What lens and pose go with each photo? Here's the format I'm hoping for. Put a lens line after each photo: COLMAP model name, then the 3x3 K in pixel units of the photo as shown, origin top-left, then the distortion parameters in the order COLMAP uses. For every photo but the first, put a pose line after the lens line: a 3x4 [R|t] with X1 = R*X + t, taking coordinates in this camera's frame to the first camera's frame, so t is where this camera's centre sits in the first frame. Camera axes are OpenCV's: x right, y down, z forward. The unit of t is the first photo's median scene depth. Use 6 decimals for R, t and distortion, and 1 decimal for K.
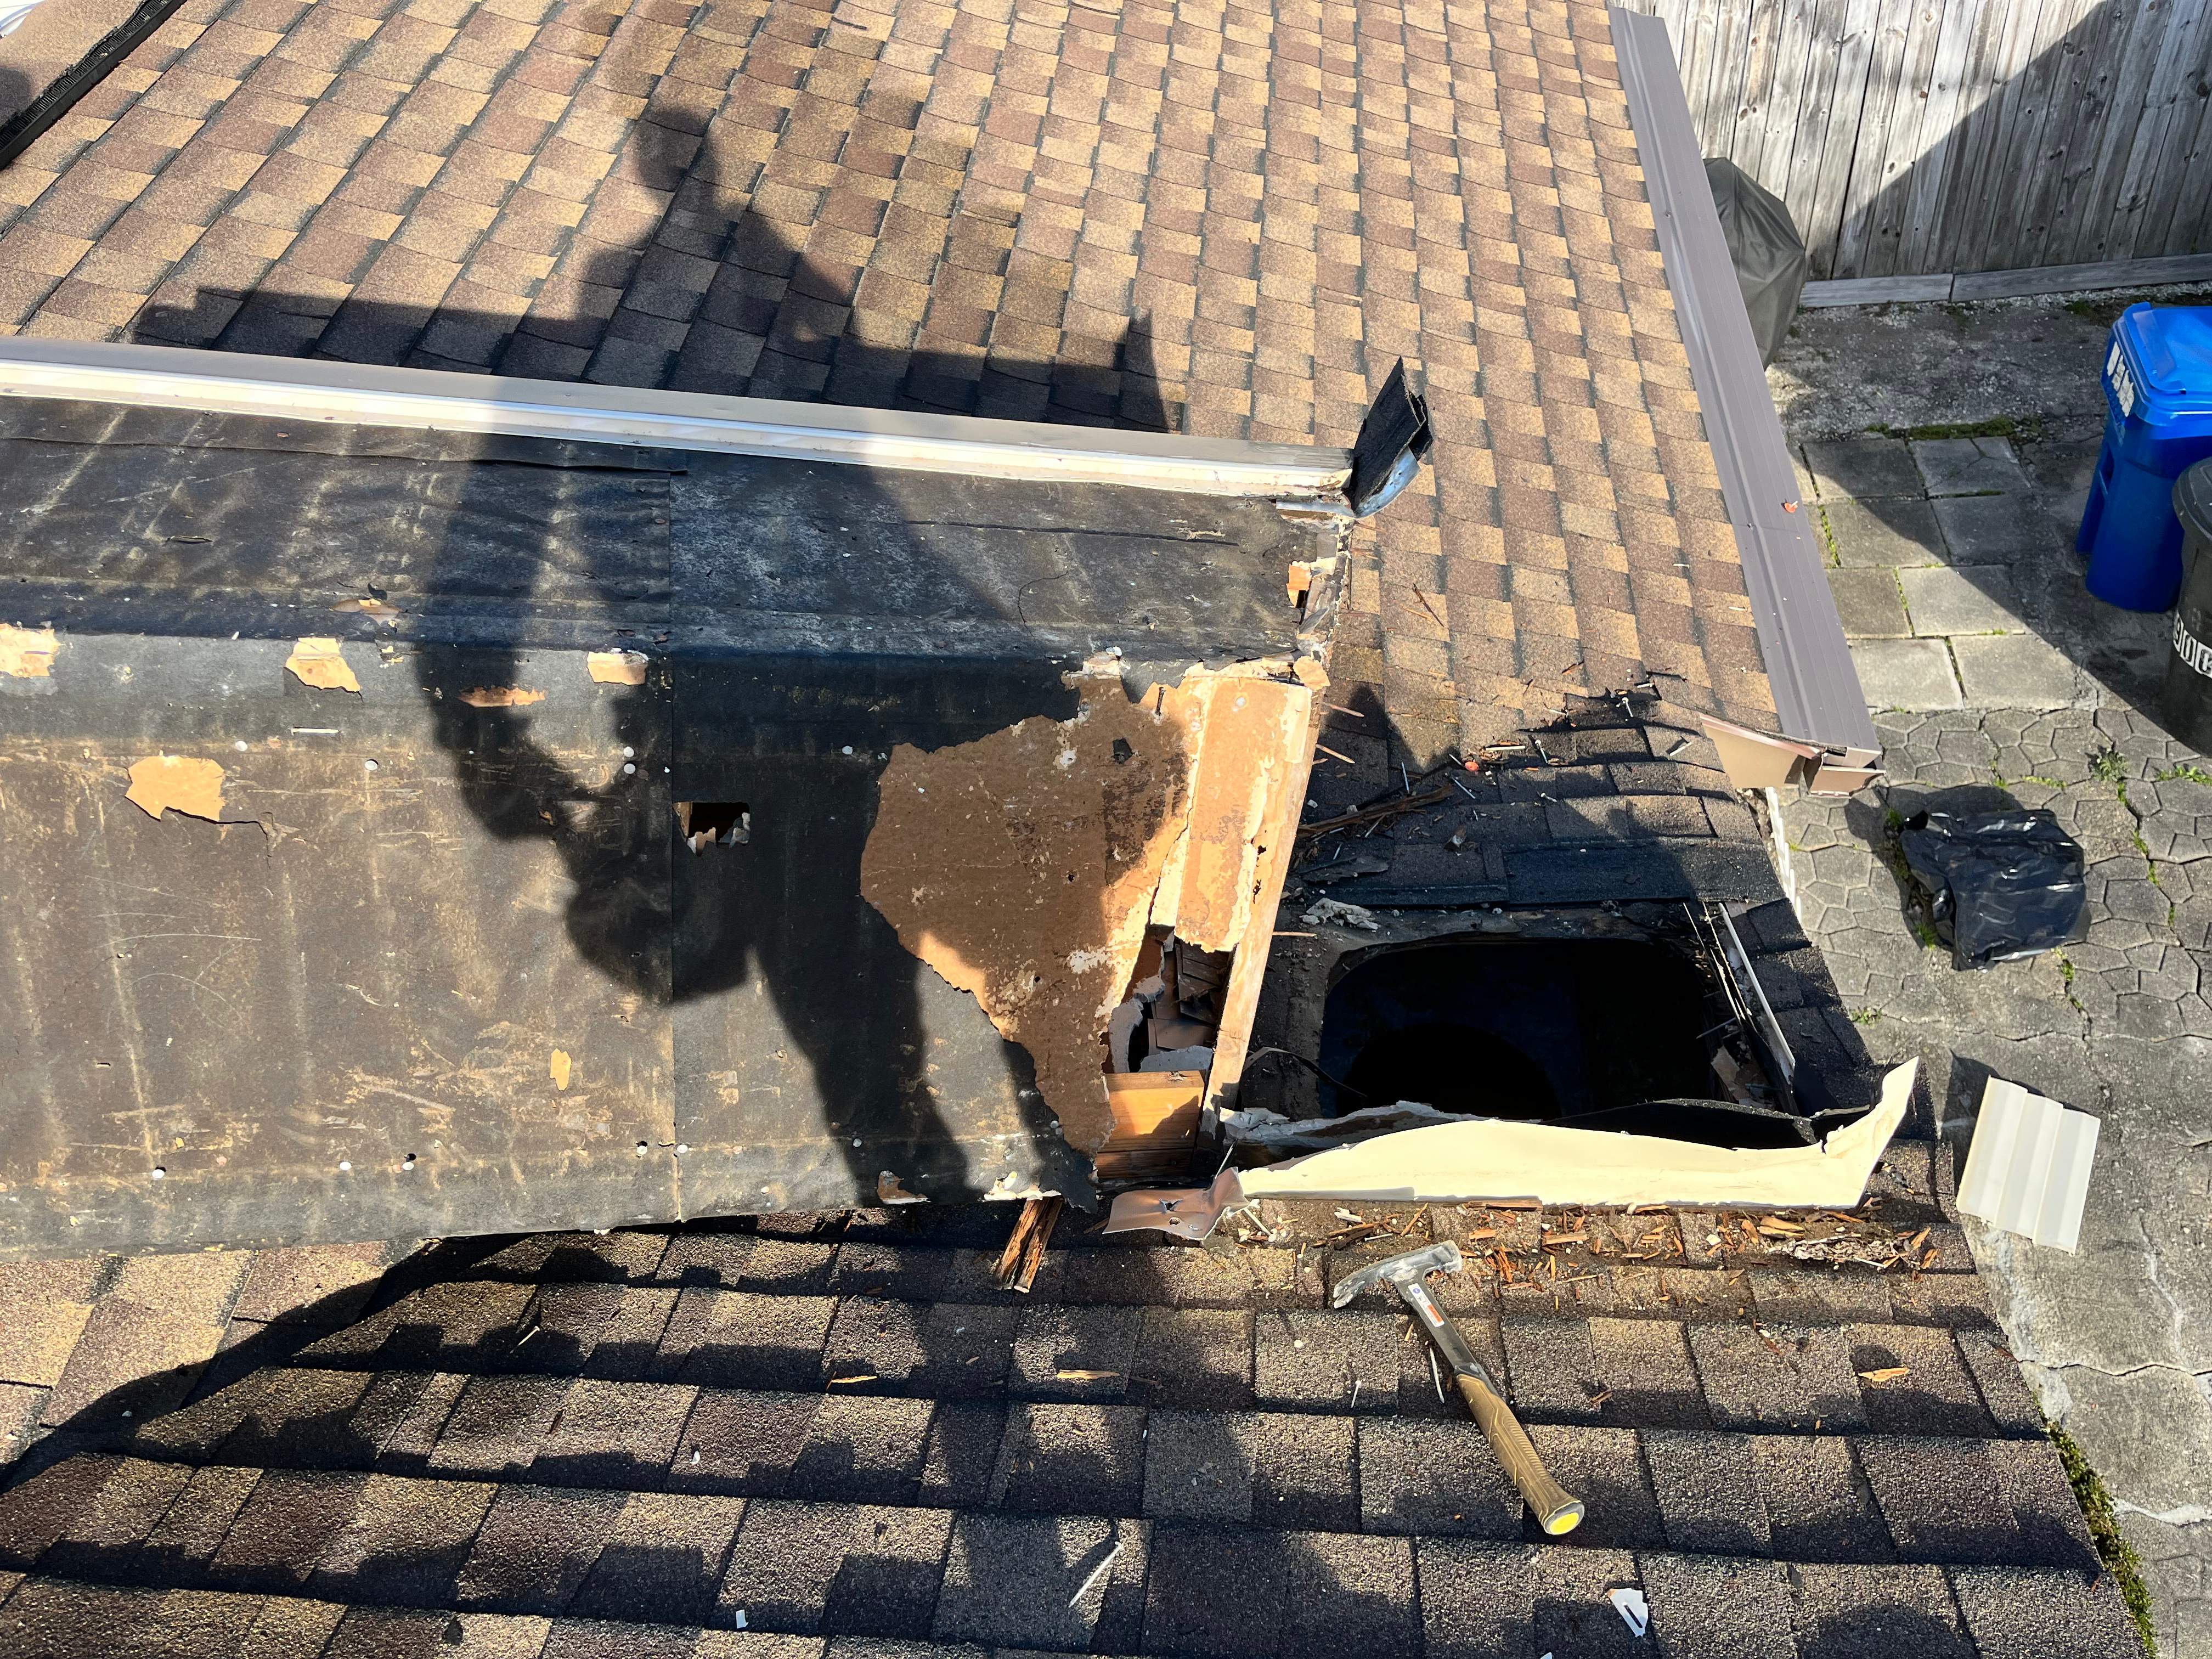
lens RADIAL K [[1681.8, 0, 1098.4], [0, 1681.8, 823.2], [0, 0, 1]] dist [0.057783, -0.082846]
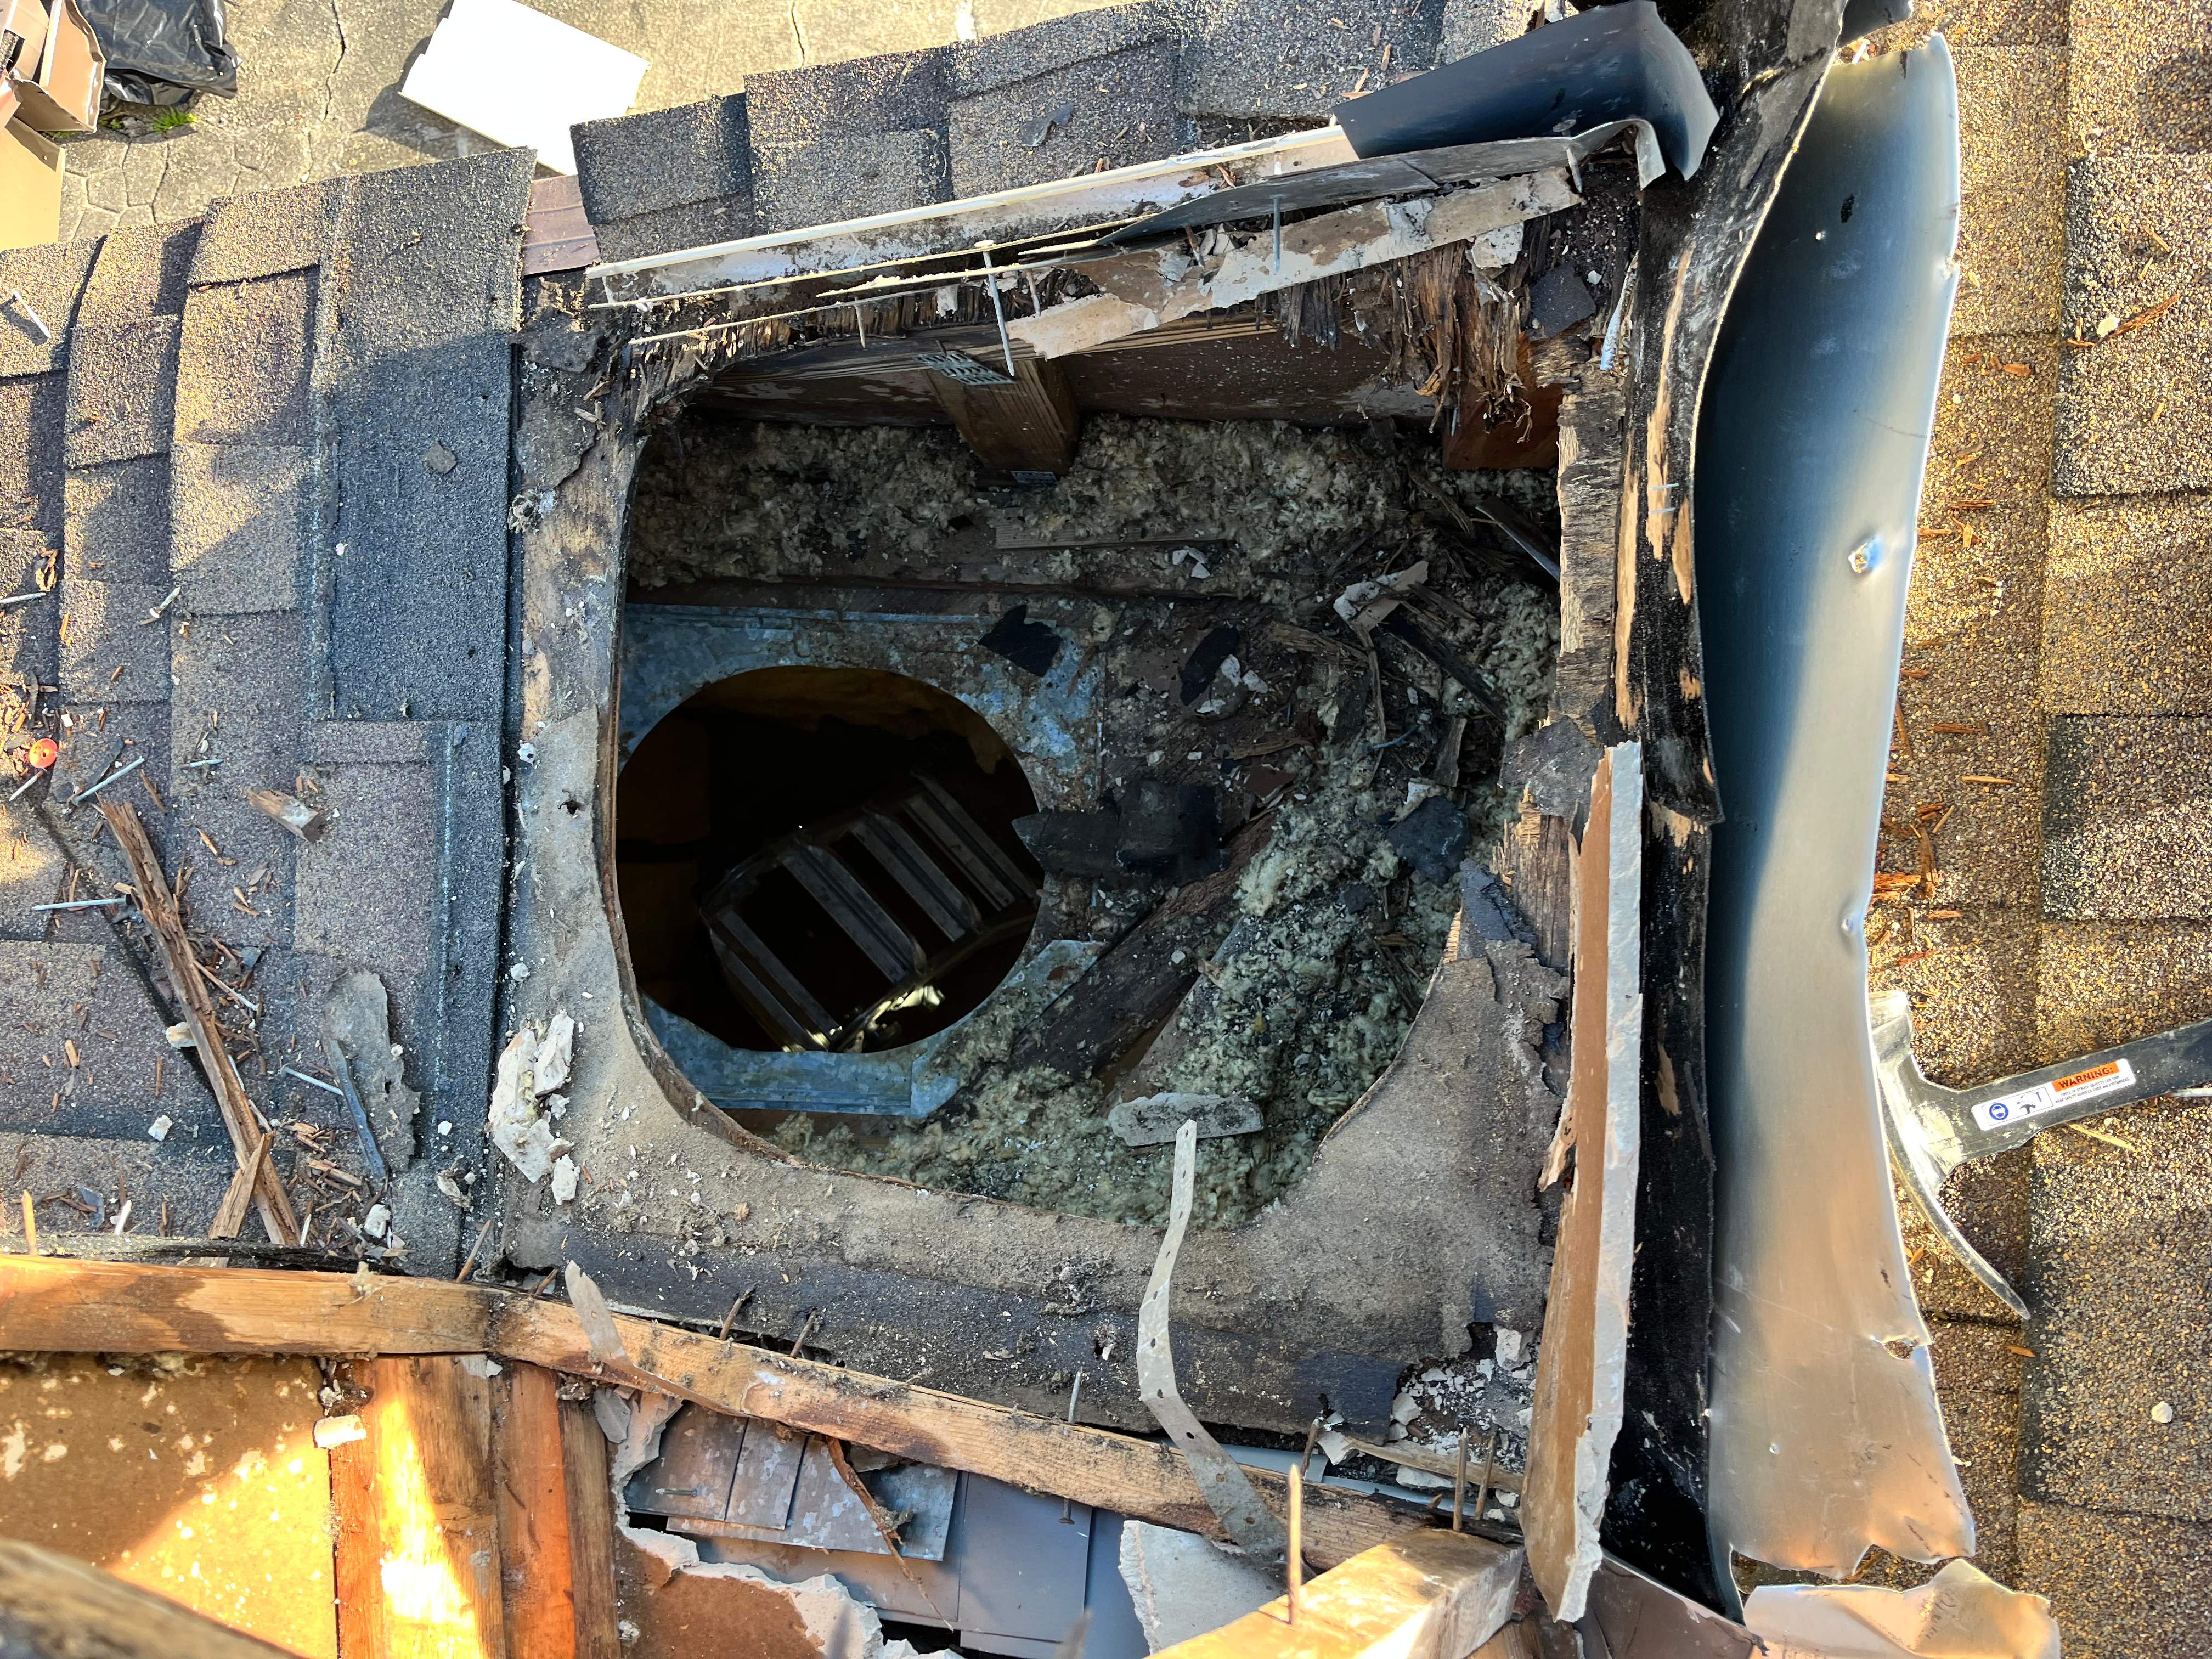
lens RADIAL K [[1681.8, 0, 1122.4], [0, 1681.8, 833.3], [0, 0, 1]] dist [0.057783, -0.082846]
pose [[-0.043812, -0.987541, 0.151139, 0.101760], [0.787512, 0.058952, 0.613474, -0.072545], [-0.614741, 0.145901, 0.775117, 0.404226]]
